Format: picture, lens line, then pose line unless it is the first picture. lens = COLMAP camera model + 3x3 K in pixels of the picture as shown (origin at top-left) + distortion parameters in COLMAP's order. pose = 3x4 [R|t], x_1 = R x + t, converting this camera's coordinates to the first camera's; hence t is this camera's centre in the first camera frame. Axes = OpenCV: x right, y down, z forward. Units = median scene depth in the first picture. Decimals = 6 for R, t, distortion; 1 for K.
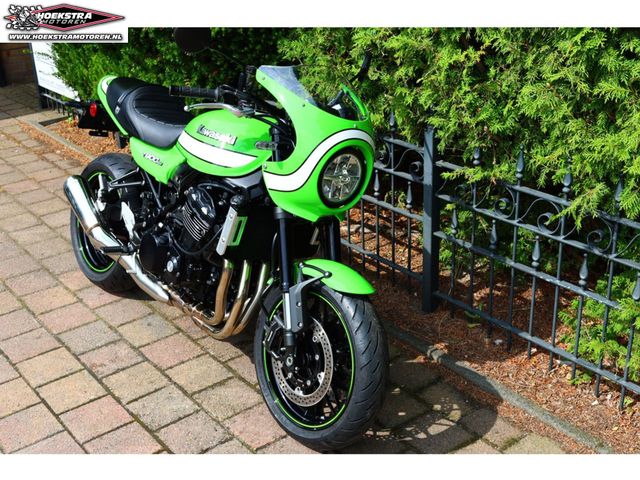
lens RADIAL K [[820.7, 0, 320.0], [0, 820.7, 240.0], [0, 0, 1]] dist [0.007508, 0.023533]
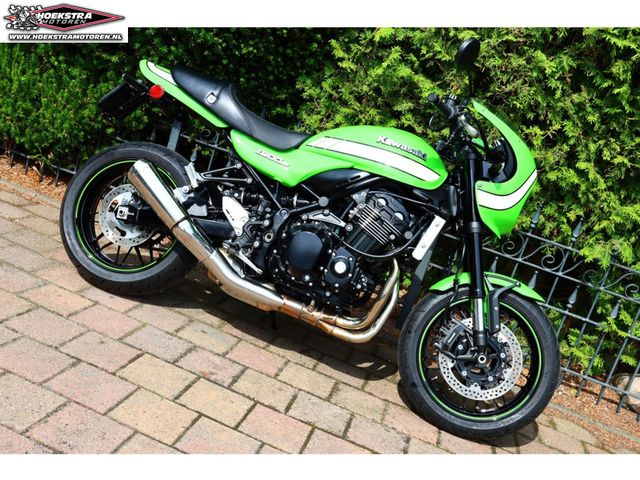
lens RADIAL K [[649.6, 0, 320.0], [0, 649.6, 240.0], [0, 0, 1]] dist [0.010097, 0.000352]
pose [[0.743076, 0.123881, 0.657641, -0.797015], [-0.061307, 0.991186, -0.117439, 0.102742], [-0.666393, 0.046948, 0.744121, 0.475067]]
